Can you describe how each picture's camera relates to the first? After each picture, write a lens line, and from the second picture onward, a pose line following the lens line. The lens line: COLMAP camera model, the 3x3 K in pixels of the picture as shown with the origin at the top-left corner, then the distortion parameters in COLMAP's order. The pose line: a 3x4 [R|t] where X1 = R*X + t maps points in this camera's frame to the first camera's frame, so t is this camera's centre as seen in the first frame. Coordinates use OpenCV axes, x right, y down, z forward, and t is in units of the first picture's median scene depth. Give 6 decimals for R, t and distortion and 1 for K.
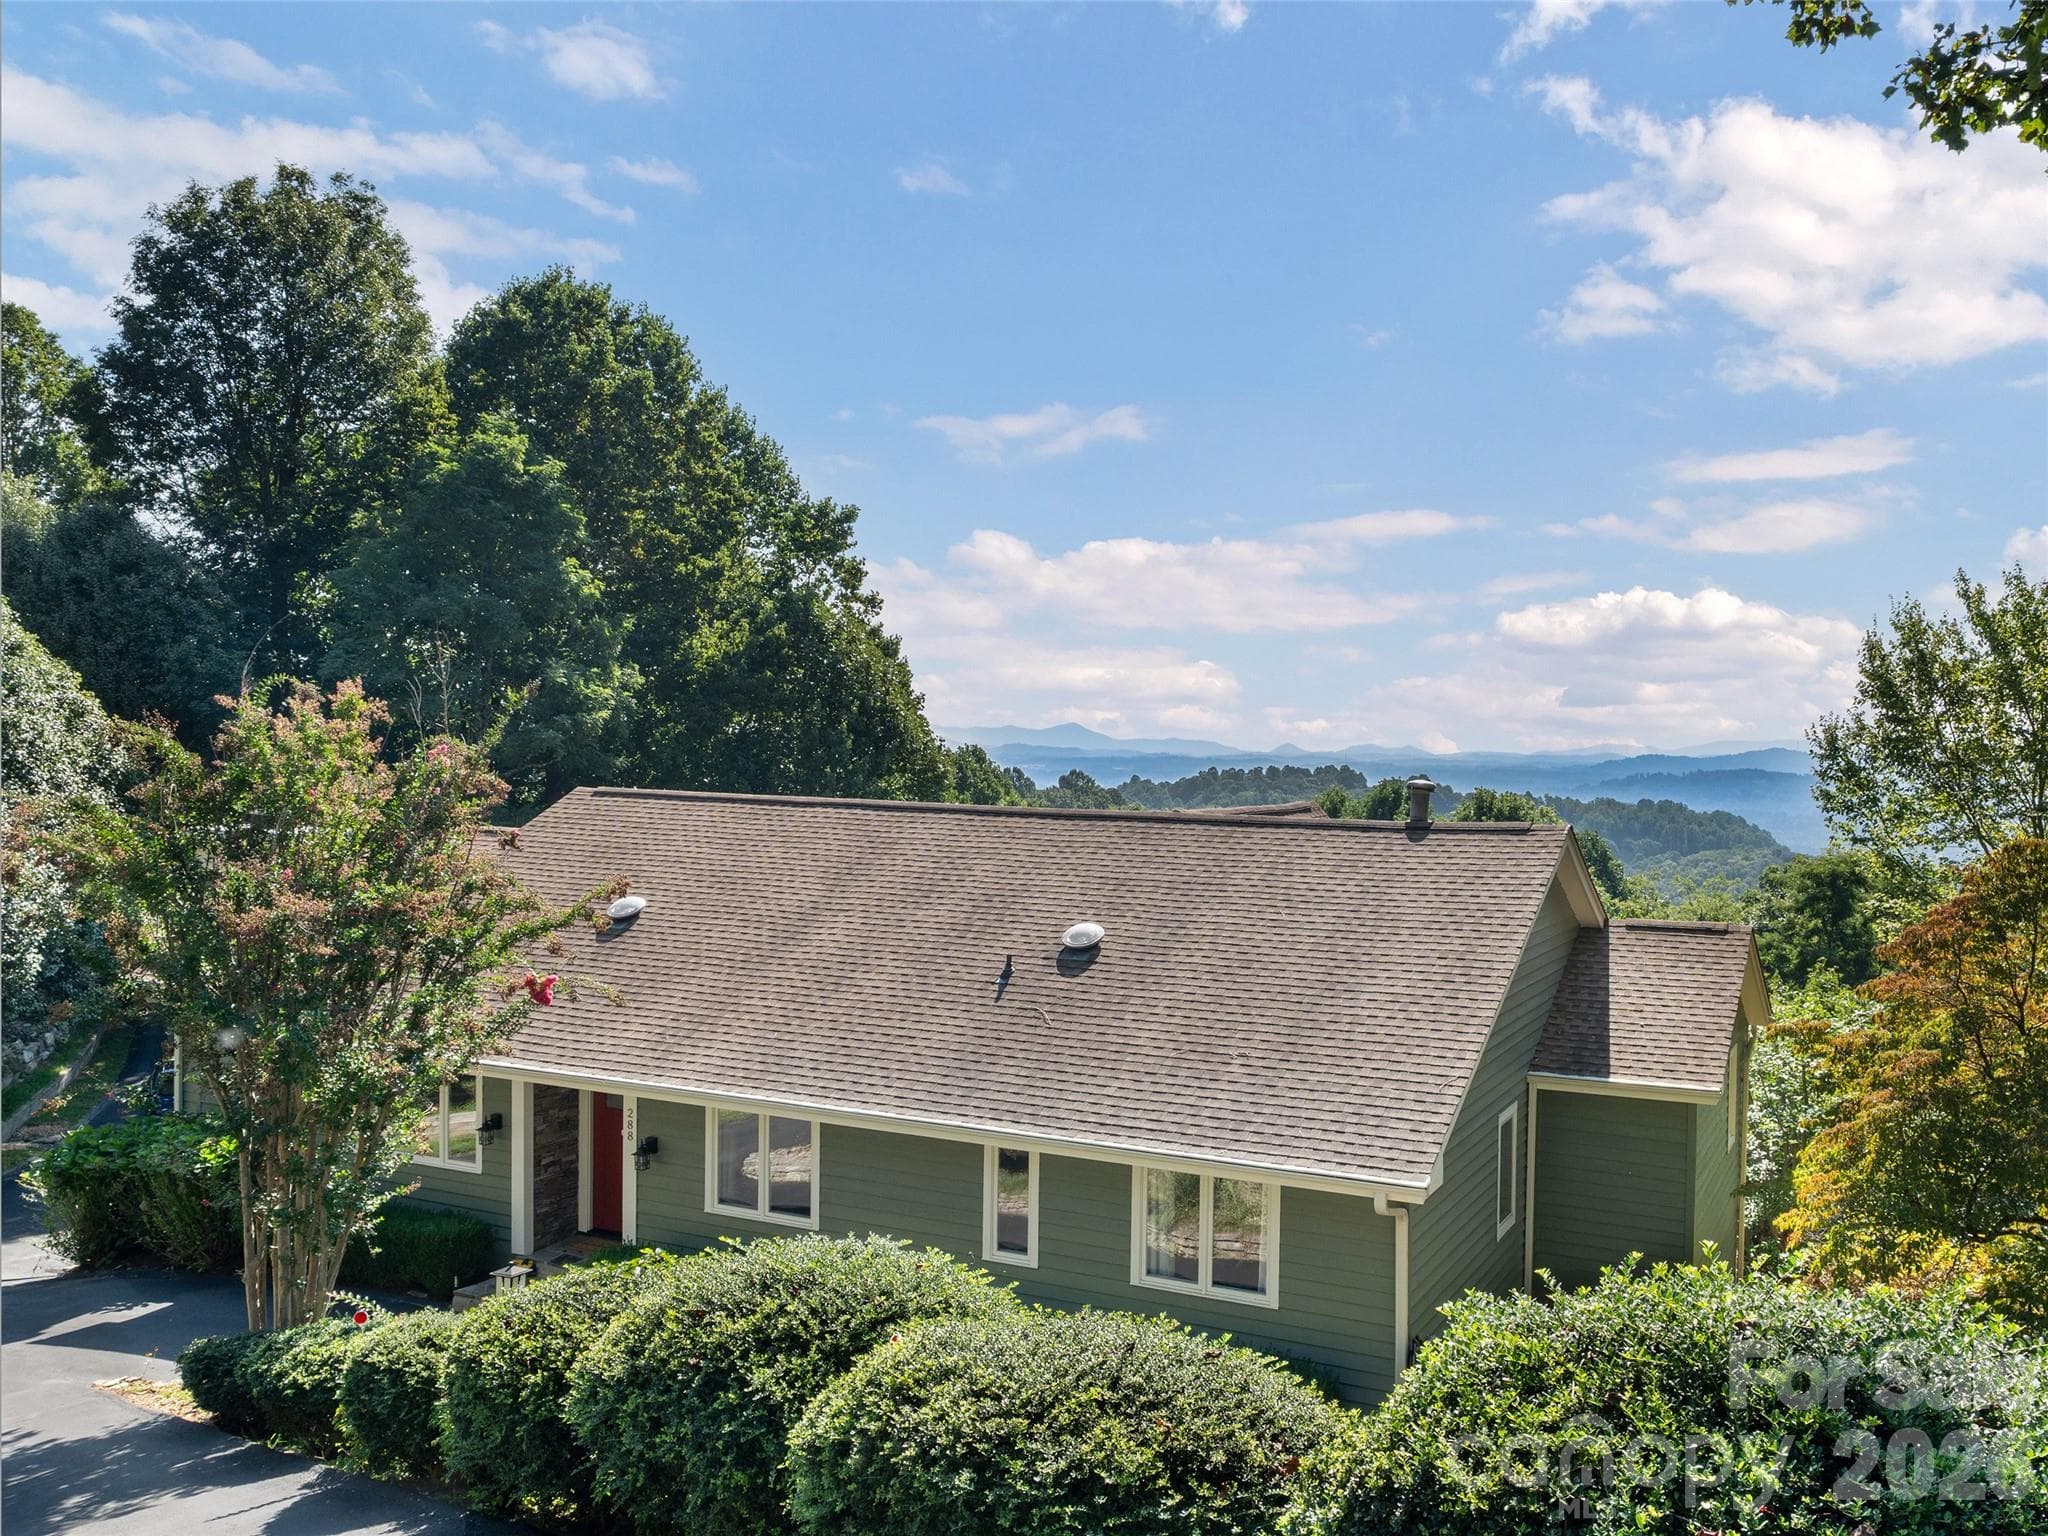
lens RADIAL K [[1639.0, 0, 1095.6], [0, 1639.0, 768.0], [0, 0, 1]] dist [-0.008029, 0.010120]
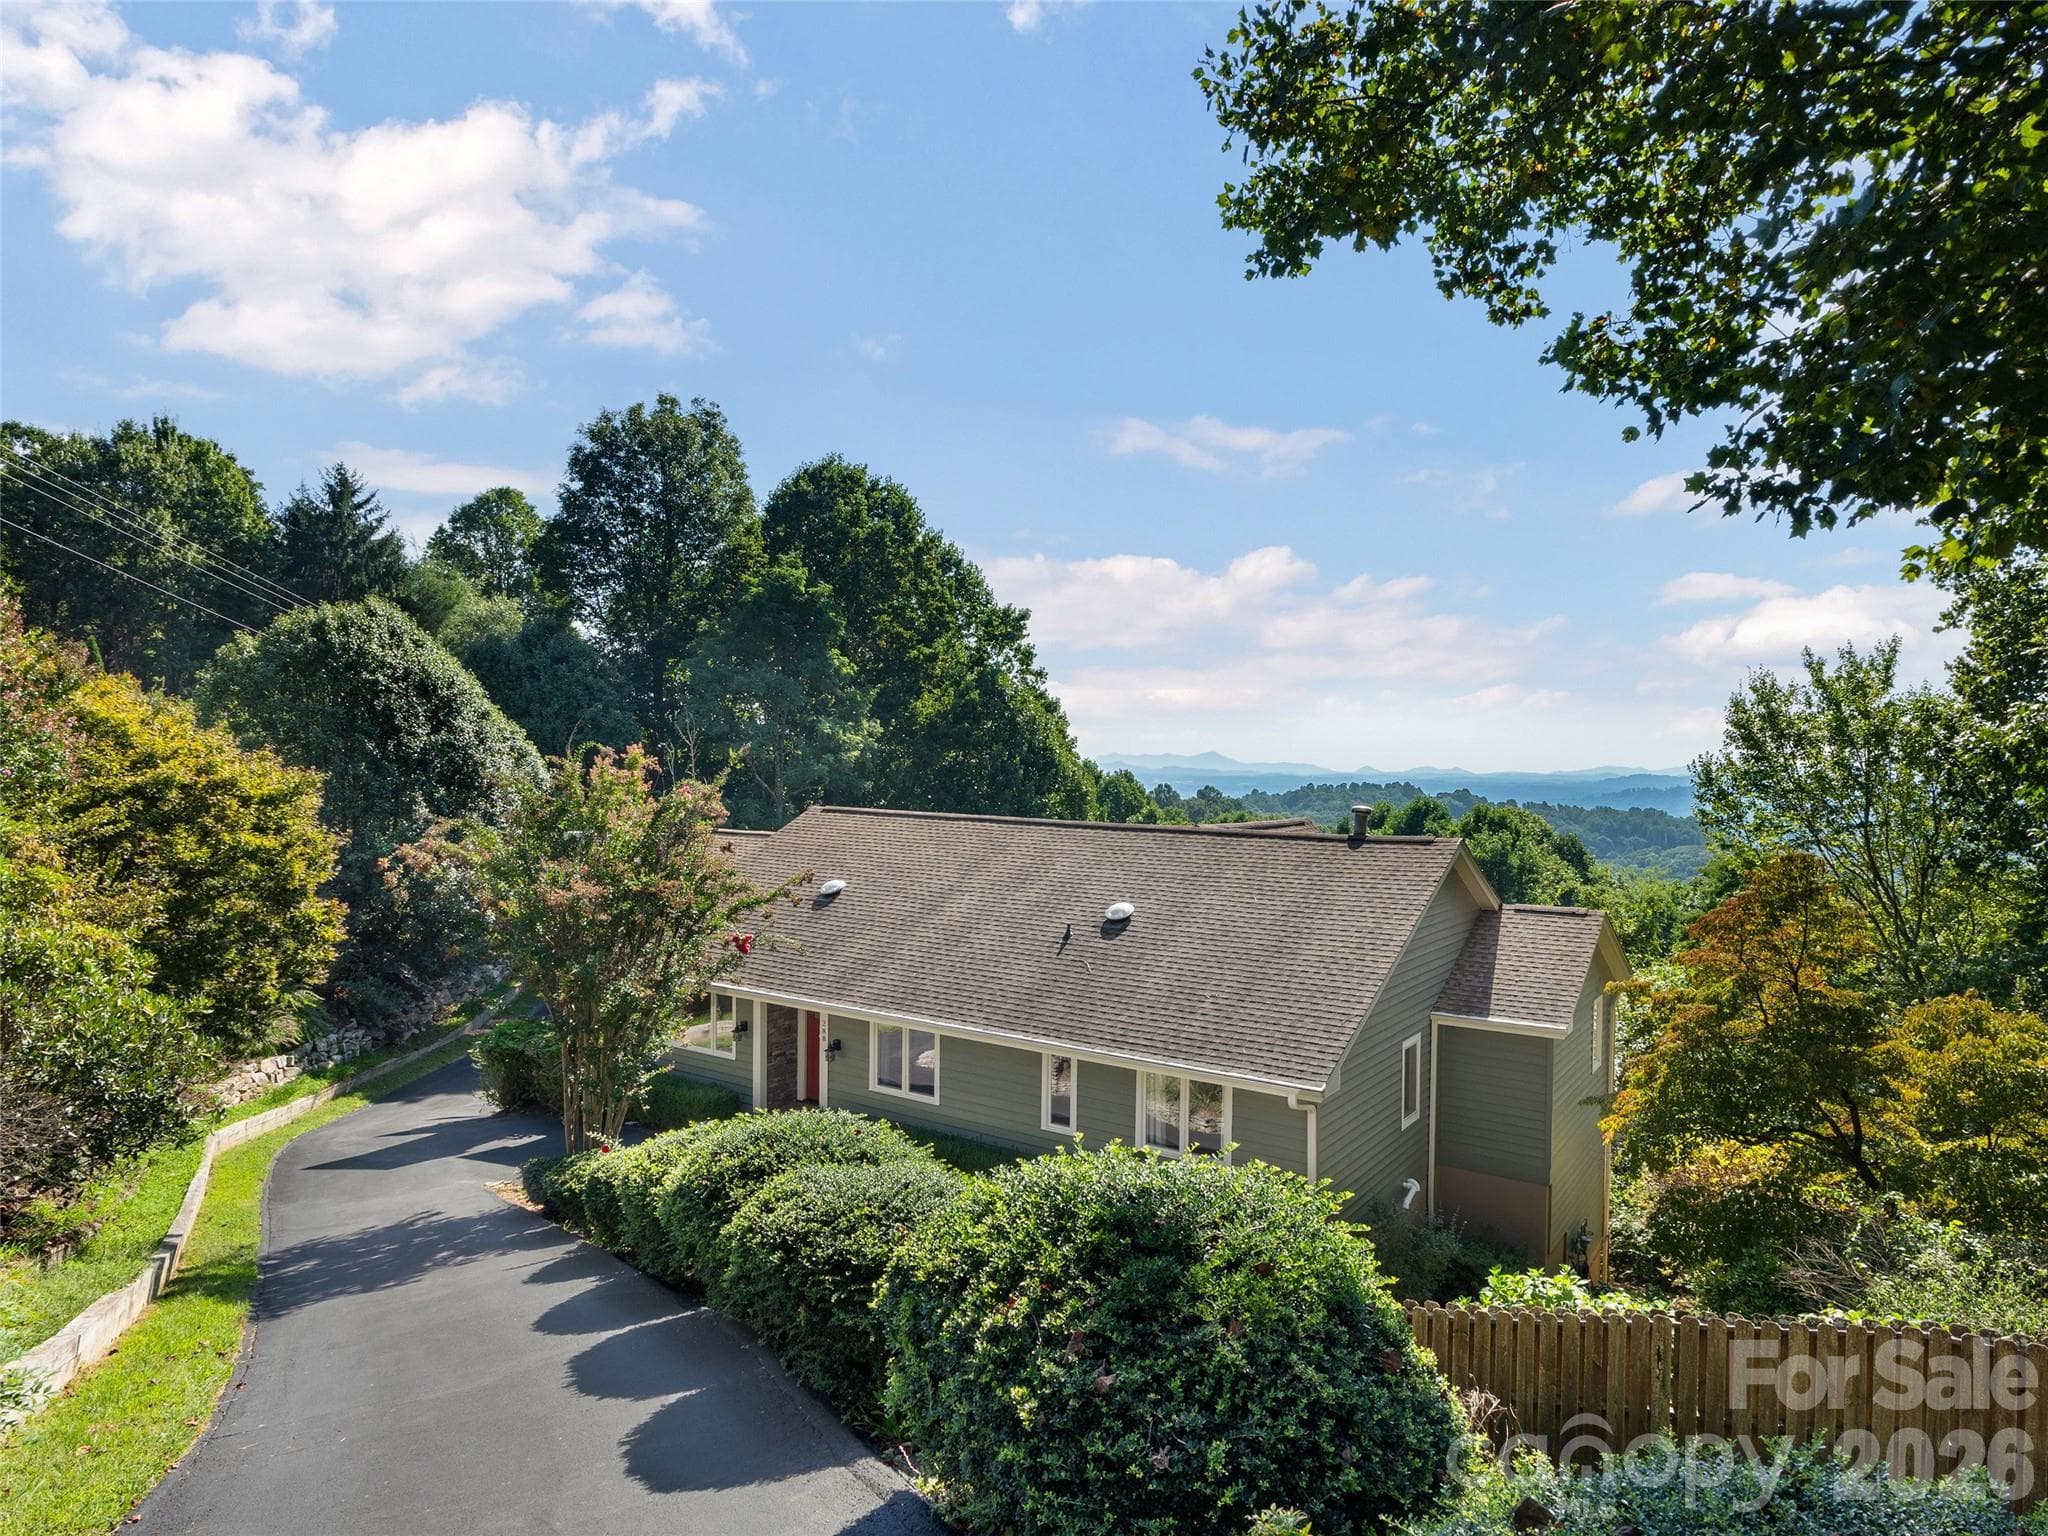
lens RADIAL K [[1145.2, 0, 1066.3], [0, 1145.2, 769.9], [0, 0, 1]] dist [-0.007563, 0.000188]
pose [[0.991332, -0.001208, -0.131374, 0.071893], [-0.000500, 0.999916, -0.012969, -0.010639], [0.131378, 0.012922, 0.991248, -0.027314]]
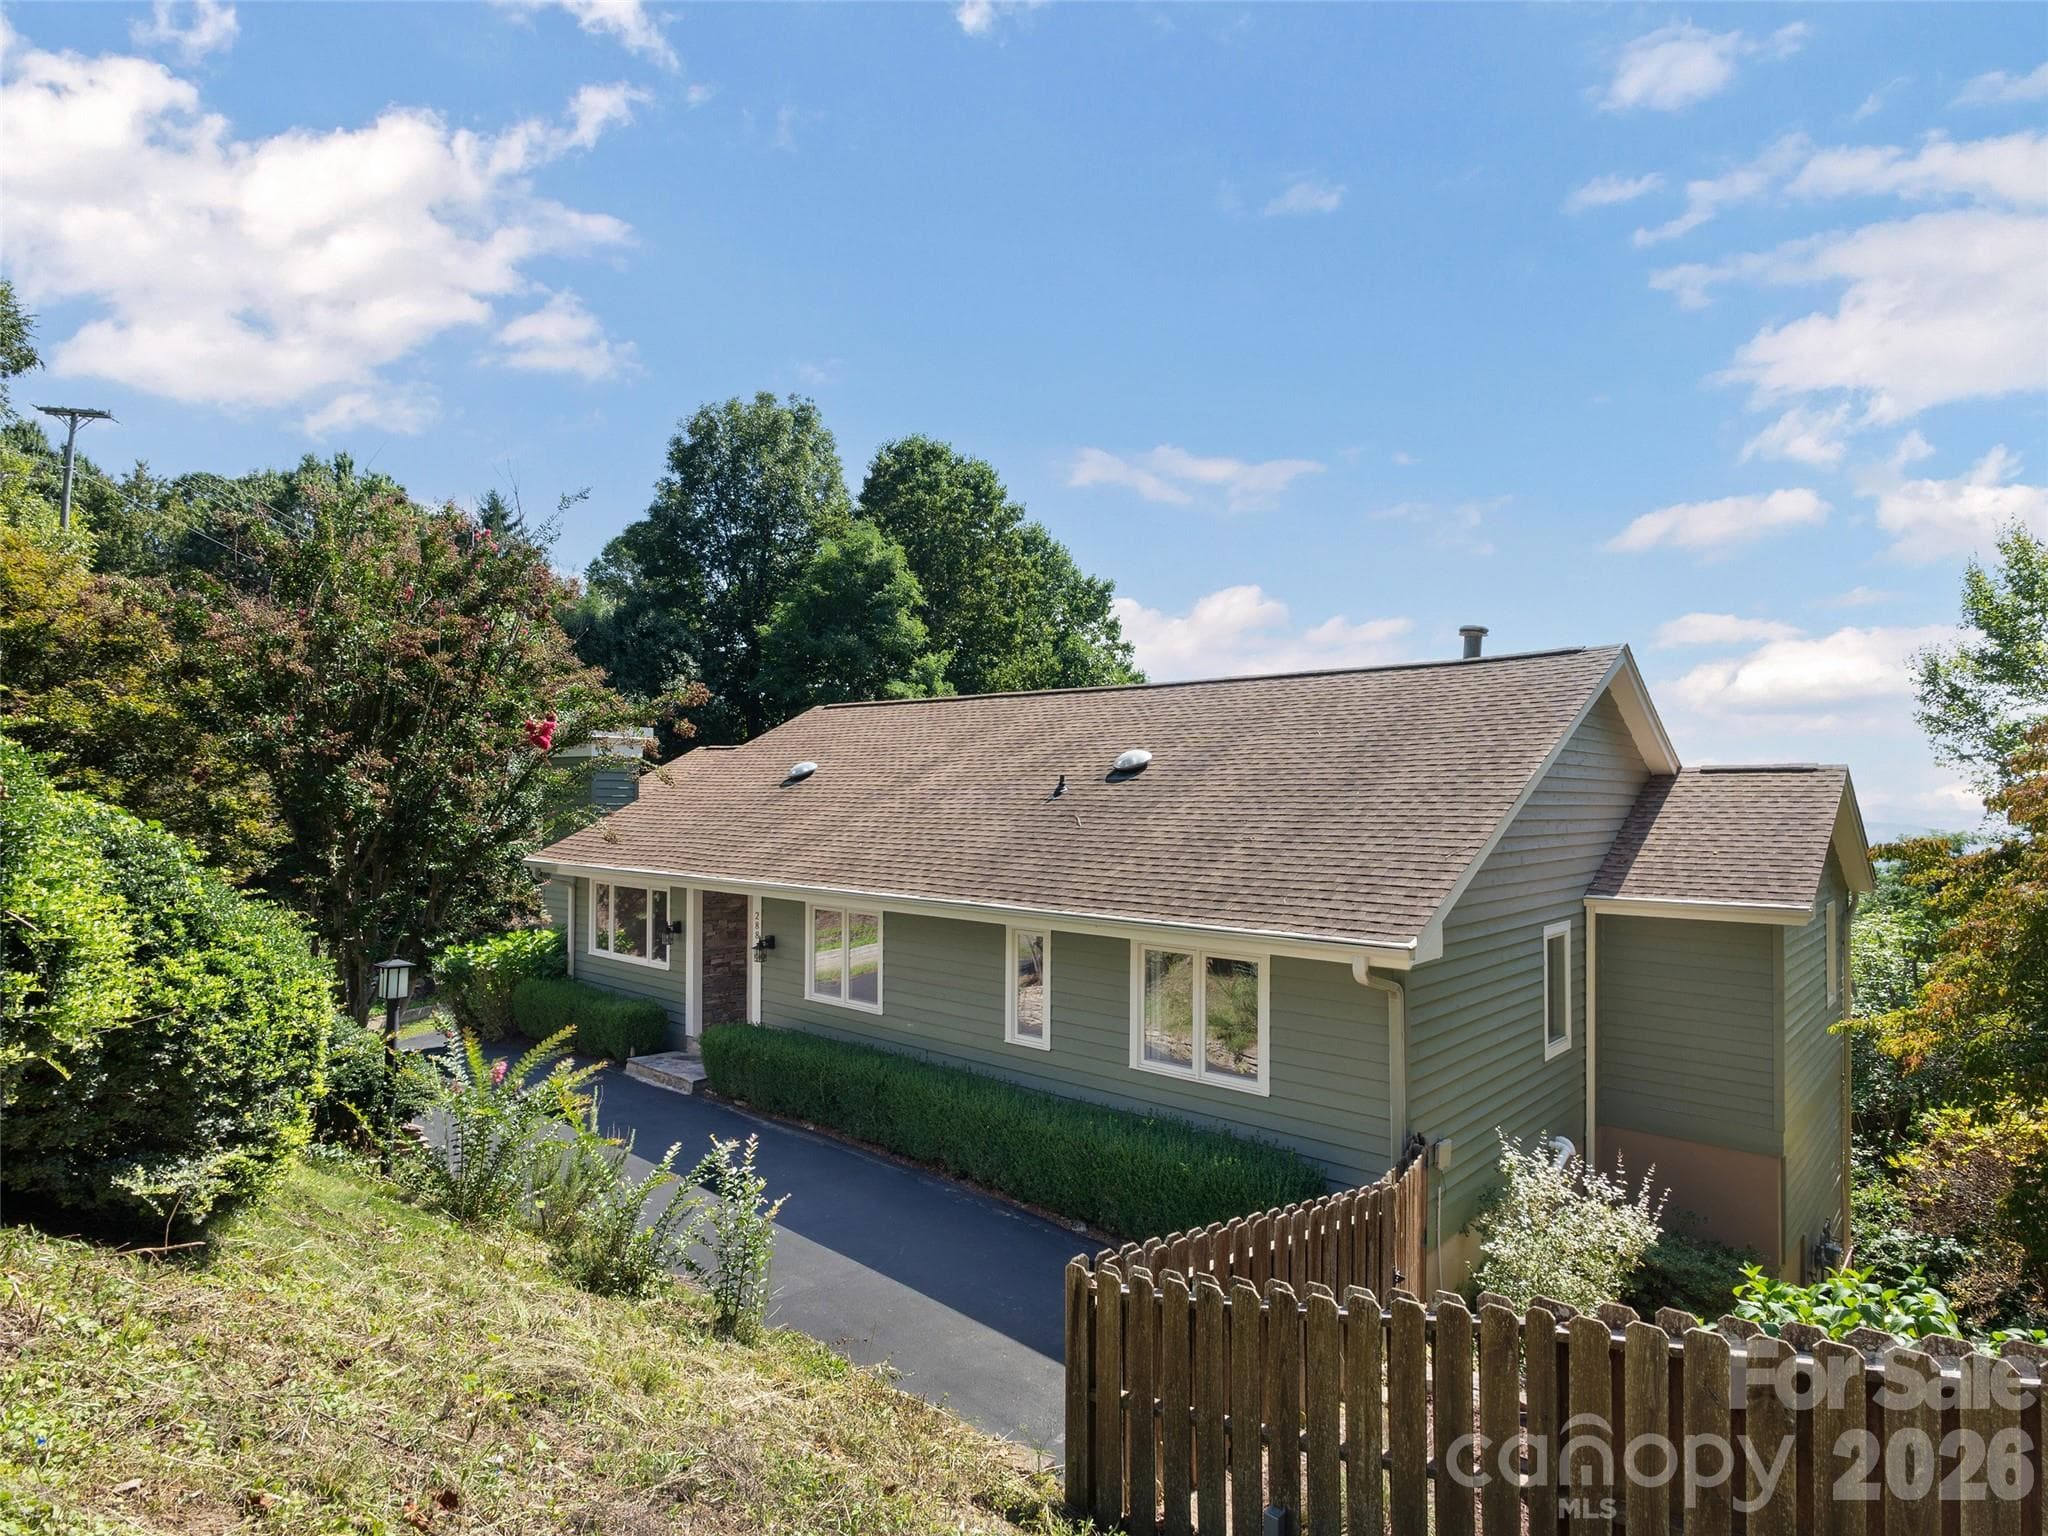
lens RADIAL K [[1090.5, 0, 1026.5], [0, 1090.5, 762.6], [0, 0, 1]] dist [-0.012419, 0.004103]
pose [[0.963745, -0.012143, -0.266550, 0.104794], [0.001869, 0.999247, -0.038762, 0.117389], [0.266820, 0.036859, 0.963041, 0.255332]]
